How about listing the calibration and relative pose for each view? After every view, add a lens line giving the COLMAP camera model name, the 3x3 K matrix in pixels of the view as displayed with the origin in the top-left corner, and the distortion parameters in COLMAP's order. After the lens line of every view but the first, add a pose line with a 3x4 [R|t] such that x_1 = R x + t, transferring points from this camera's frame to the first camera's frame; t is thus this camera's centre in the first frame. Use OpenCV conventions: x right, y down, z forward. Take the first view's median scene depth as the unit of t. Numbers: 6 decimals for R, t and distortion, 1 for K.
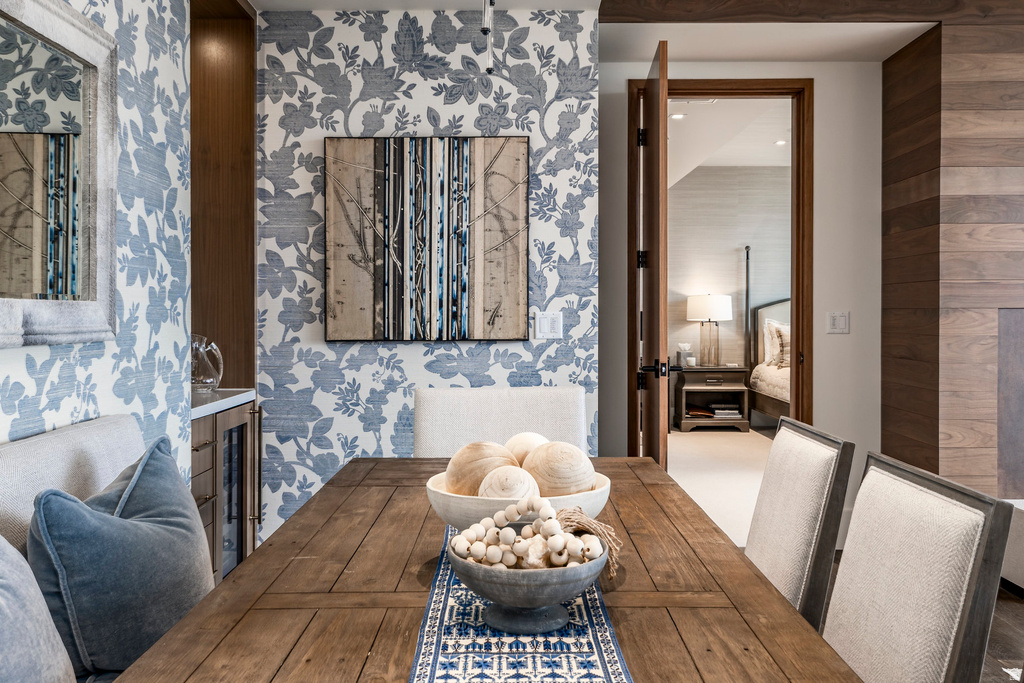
lens RADIAL K [[859.9, 0, 494.0], [0, 859.9, 320.1], [0, 0, 1]] dist [0.003410, 0.006520]
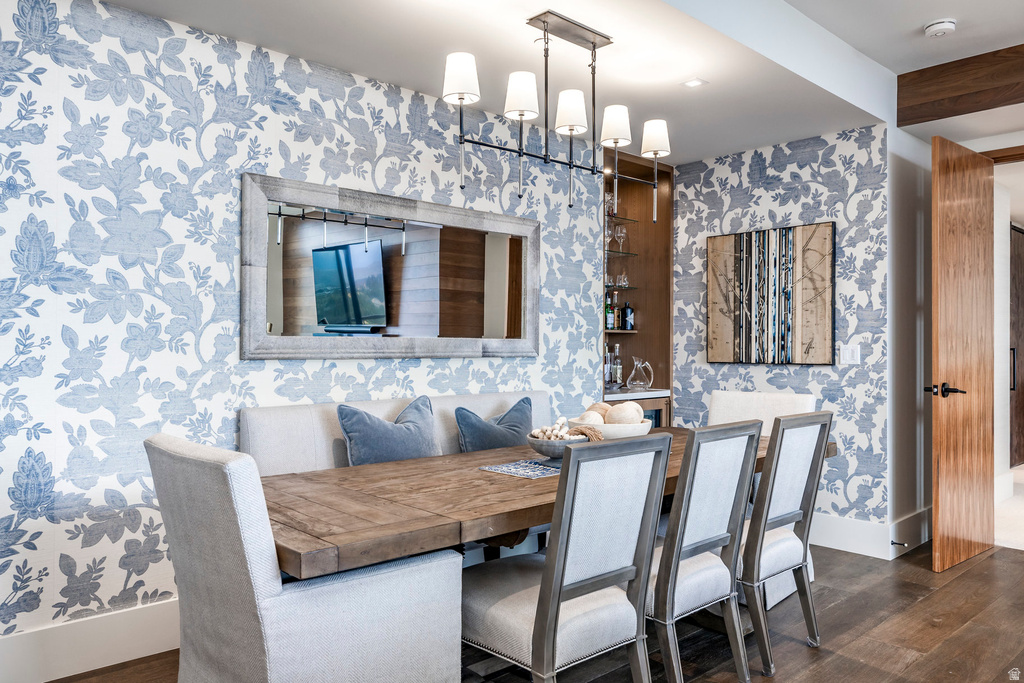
lens RADIAL K [[748.5, 0, 515.9], [0, 748.5, 336.0], [0, 0, 1]] dist [0.009997, -0.002539]
pose [[0.685932, -0.004924, -0.727649, 0.578643], [-0.010754, 0.999799, -0.016903, 0.002318], [0.727586, 0.019420, 0.685741, -0.227289]]
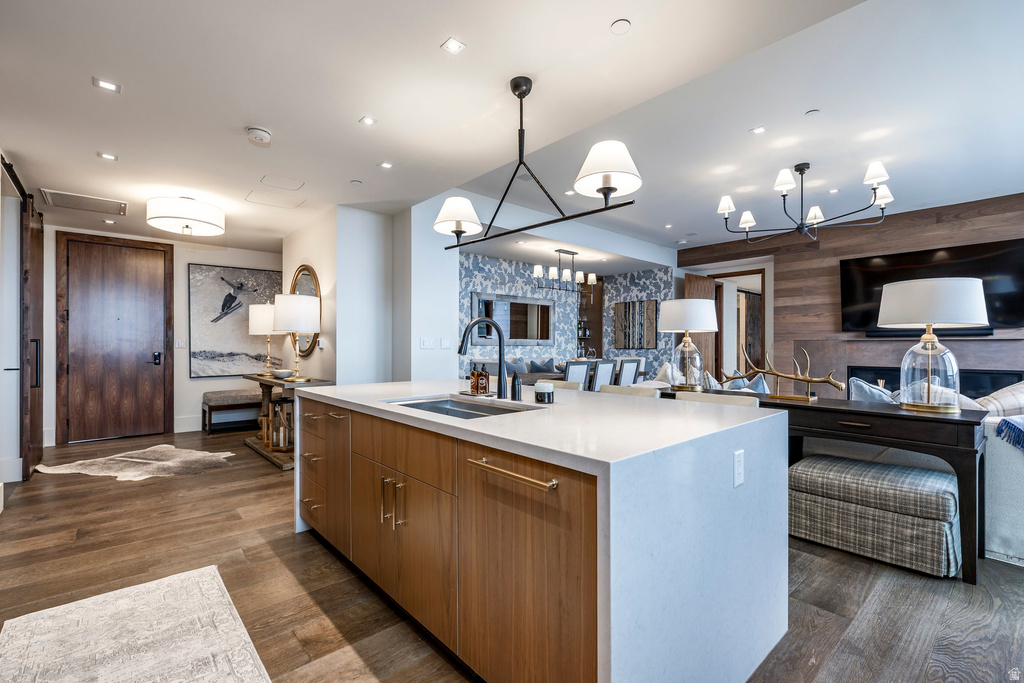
lens RADIAL K [[461.8, 0, 508.2], [0, 461.8, 341.2], [0, 0, 1]] dist [0.007291, -0.000612]
pose [[0.653469, -0.004499, -0.756939, 1.252185], [-0.010709, 0.999827, -0.015188, 0.028718], [0.756877, 0.018031, 0.653308, -0.985439]]
